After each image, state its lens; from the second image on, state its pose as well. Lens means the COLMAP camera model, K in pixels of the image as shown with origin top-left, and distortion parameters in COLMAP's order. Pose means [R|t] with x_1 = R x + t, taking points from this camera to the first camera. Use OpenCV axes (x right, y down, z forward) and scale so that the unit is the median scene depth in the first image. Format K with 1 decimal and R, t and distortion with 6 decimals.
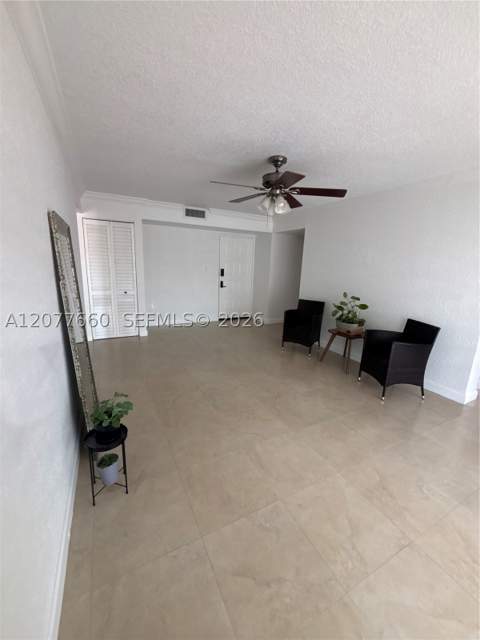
lens RADIAL K [[259.3, 0, 240.1], [0, 259.3, 319.9], [0, 0, 1]] dist [0.003626, -0.001060]
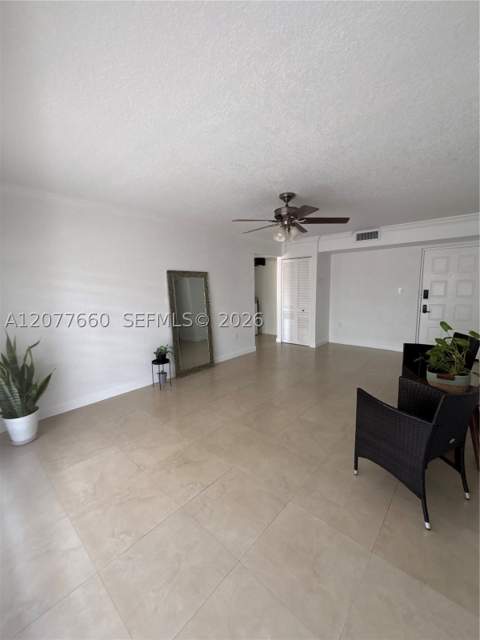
lens RADIAL K [[259.3, 0, 241.9], [0, 259.3, 322.6], [0, 0, 1]] dist [0.003626, -0.001060]
pose [[0.347959, 0.087869, -0.933383, 0.661063], [-0.166410, 0.985577, 0.030746, -0.035725], [0.922623, 0.144626, 0.357562, 0.266929]]
